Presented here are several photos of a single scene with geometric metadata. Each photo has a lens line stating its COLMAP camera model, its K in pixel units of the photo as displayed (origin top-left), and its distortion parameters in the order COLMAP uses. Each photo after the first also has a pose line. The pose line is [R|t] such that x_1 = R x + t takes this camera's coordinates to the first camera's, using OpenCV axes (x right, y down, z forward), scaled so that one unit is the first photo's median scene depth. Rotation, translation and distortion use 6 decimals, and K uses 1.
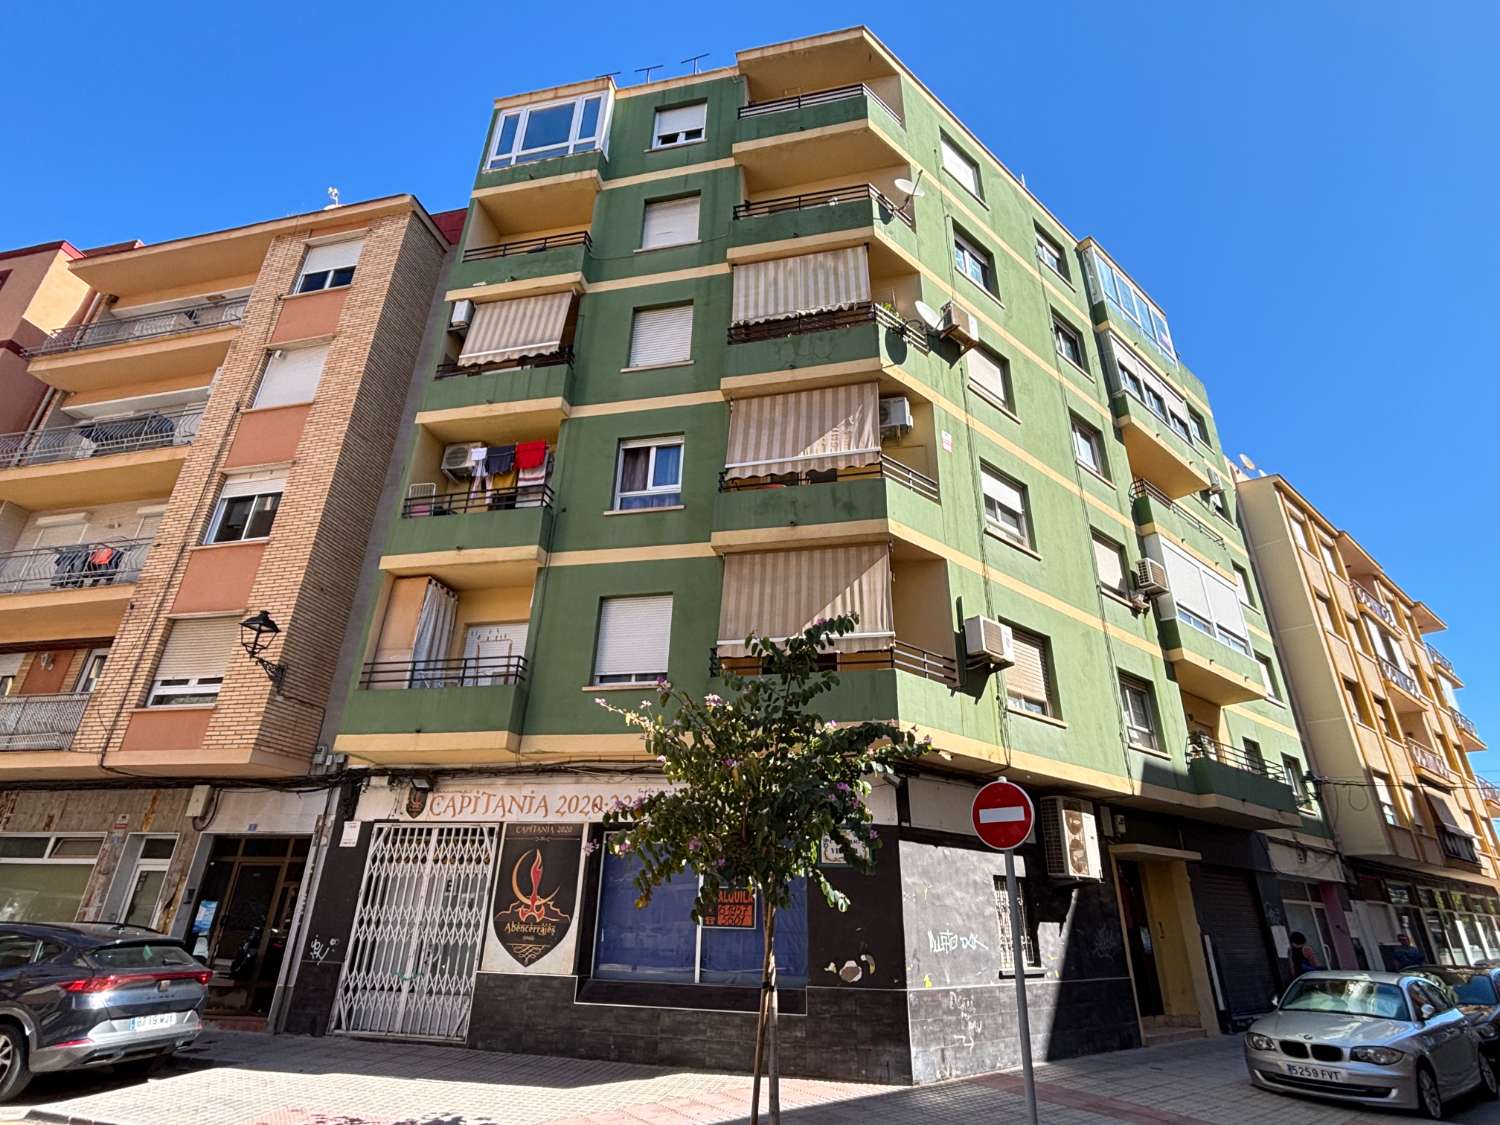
lens RADIAL K [[754.4, 0, 750.0], [0, 754.4, 562.5], [0, 0, 1]] dist [-0.003339, -0.000229]
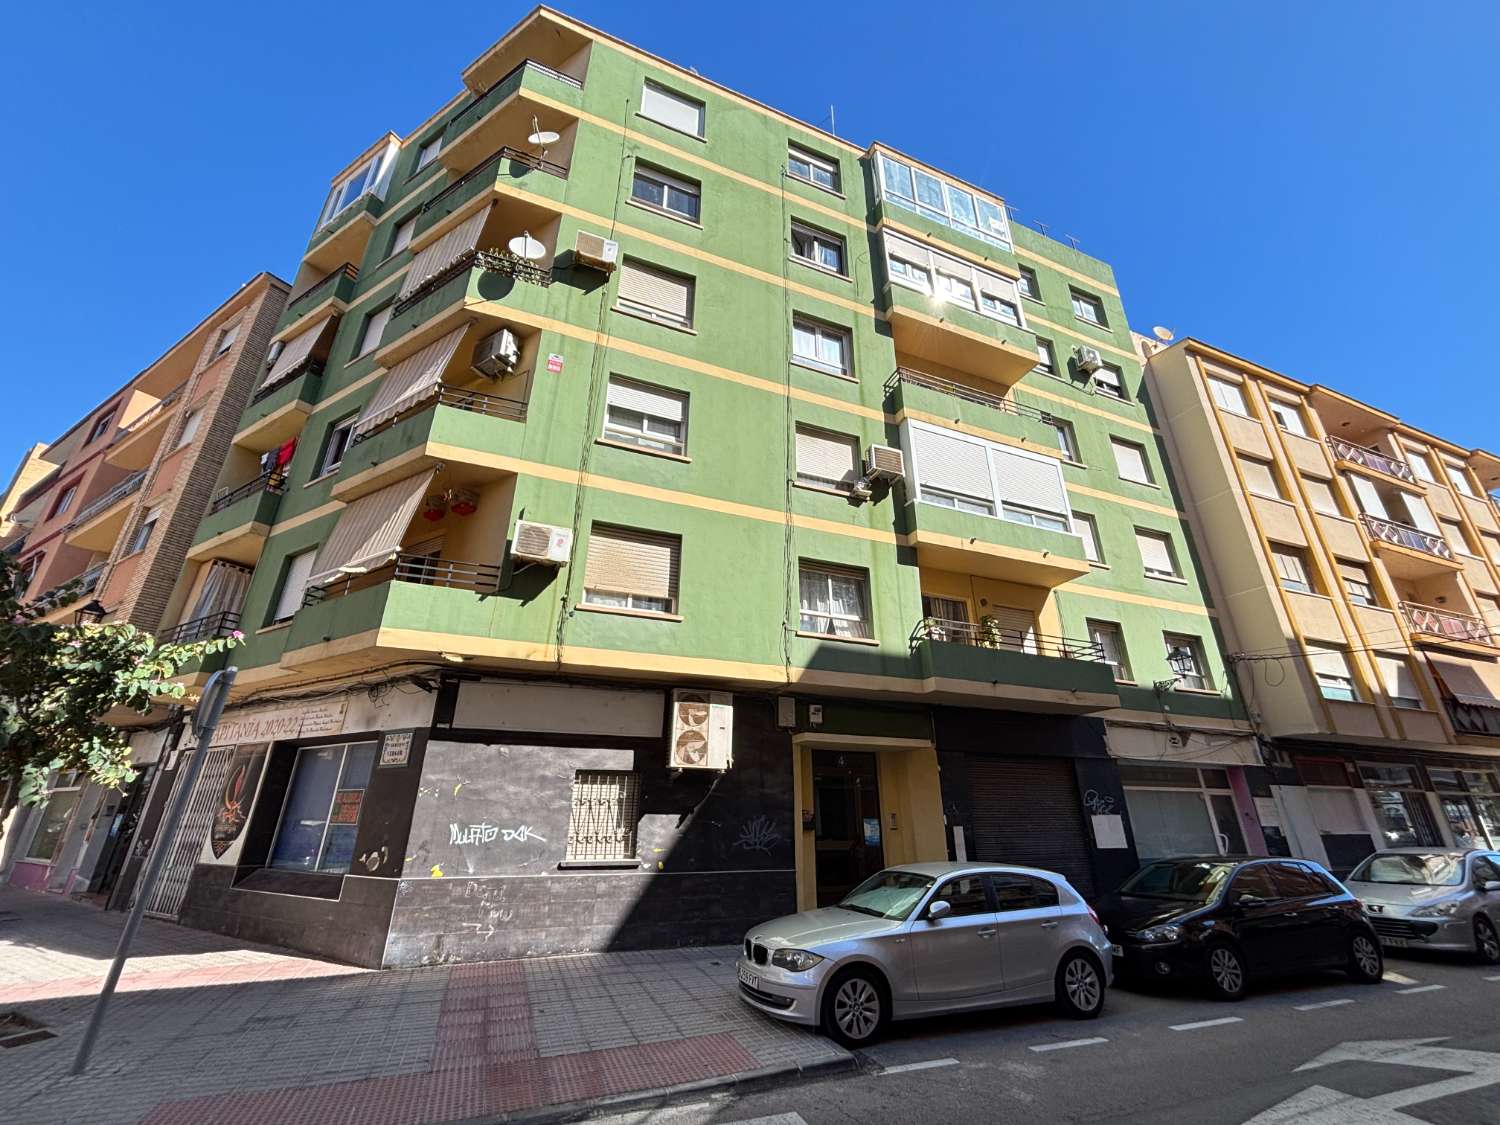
lens RADIAL K [[608.3, 0, 752.5], [0, 608.3, 561.7], [0, 0, 1]] dist [-0.000645, -0.000347]
pose [[0.953797, -0.135026, -0.268402, 0.749538], [0.144041, 0.989471, 0.014090, 0.145546], [0.263674, -0.052100, 0.963204, 0.260216]]
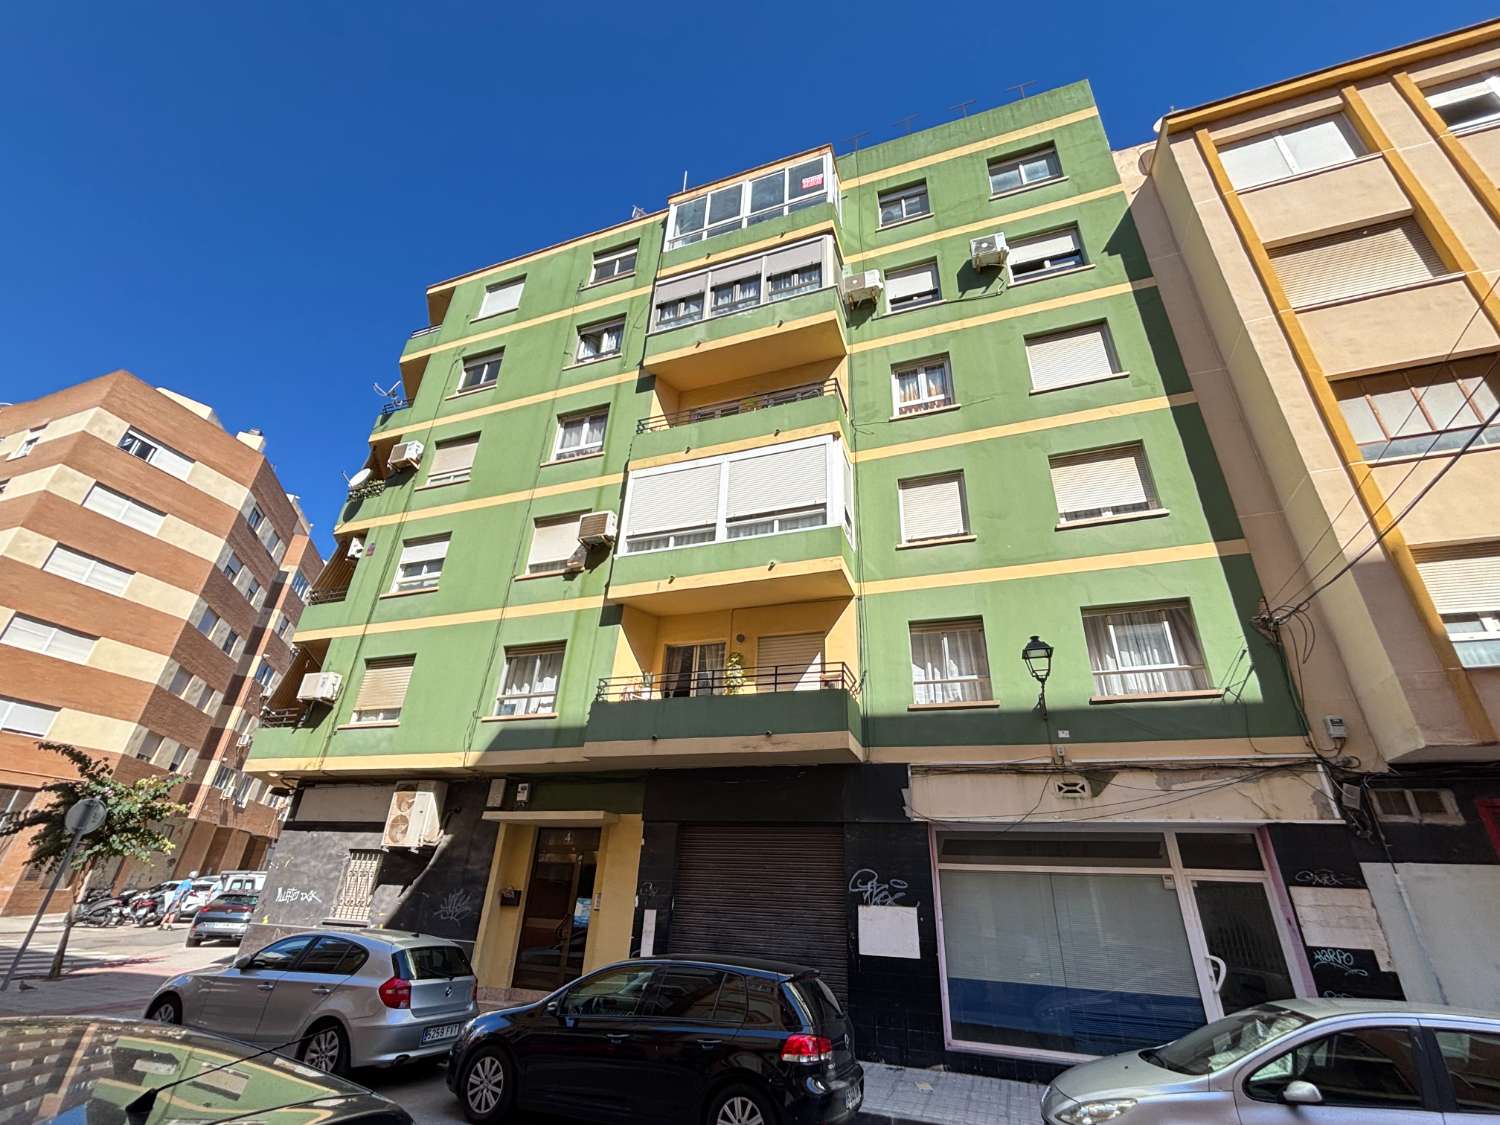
lens RADIAL K [[655.5, 0, 752.9], [0, 655.5, 569.2], [0, 0, 1]] dist [-0.007054, 0.000111]
pose [[0.511310, -0.392791, -0.764380, 1.671162], [0.335999, 0.910011, -0.242869, 0.450091], [0.790991, -0.132649, 0.597275, 0.868364]]
